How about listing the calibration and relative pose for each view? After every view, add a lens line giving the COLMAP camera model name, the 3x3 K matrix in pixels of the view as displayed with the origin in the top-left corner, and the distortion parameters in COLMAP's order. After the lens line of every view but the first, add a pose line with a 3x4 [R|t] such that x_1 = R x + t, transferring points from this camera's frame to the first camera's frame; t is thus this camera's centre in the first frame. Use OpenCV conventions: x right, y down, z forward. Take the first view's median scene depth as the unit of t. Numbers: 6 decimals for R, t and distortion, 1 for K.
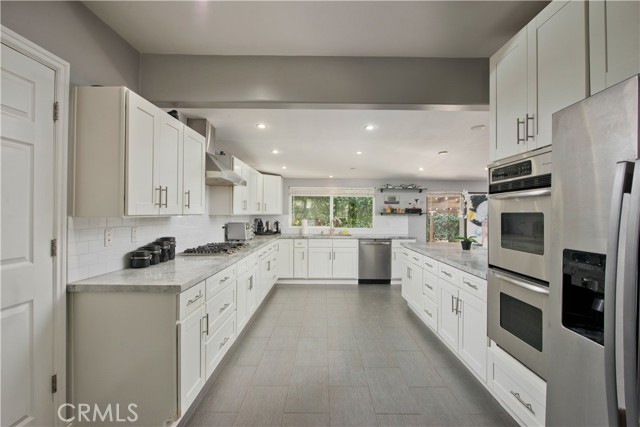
lens RADIAL K [[303.2, 0, 320.2], [0, 303.2, 216.6], [0, 0, 1]] dist [-0.001916, -0.000991]
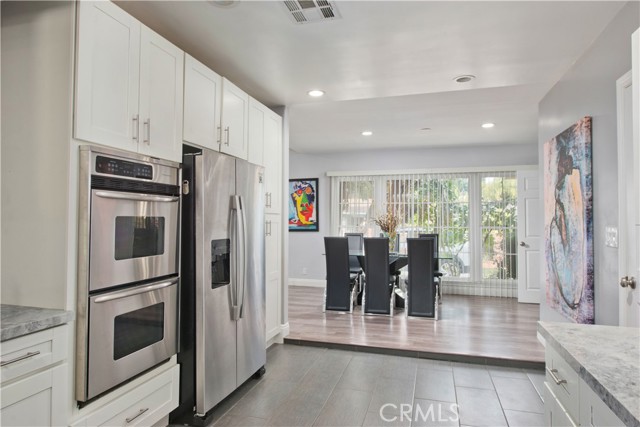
lens RADIAL K [[399.0, 0, 320.7], [0, 399.0, 212.8], [0, 0, 1]] dist [0.005550, 0.000735]
pose [[-0.965235, -0.003634, 0.261358, -0.065825], [-0.005542, 0.999963, -0.006565, -0.006315], [-0.261325, -0.007785, -0.965220, 0.653570]]
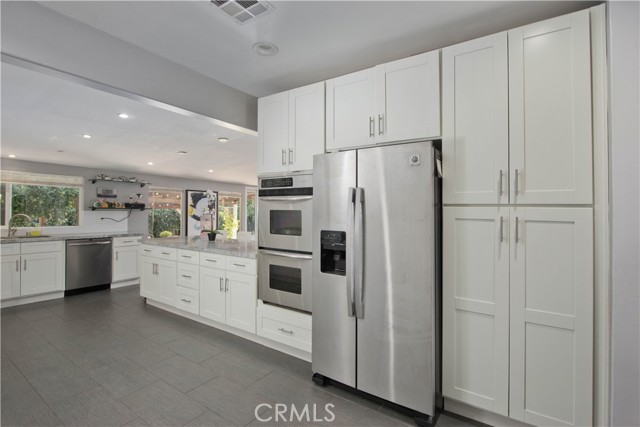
lens RADIAL K [[303.2, 0, 324.3], [0, 303.2, 210.6], [0, 0, 1]] dist [-0.001916, -0.000991]
pose [[0.550231, 0.004818, 0.834999, -0.166304], [-0.001790, 0.999988, -0.004591, -0.001391], [-0.835011, 0.001032, 0.550233, -0.006993]]
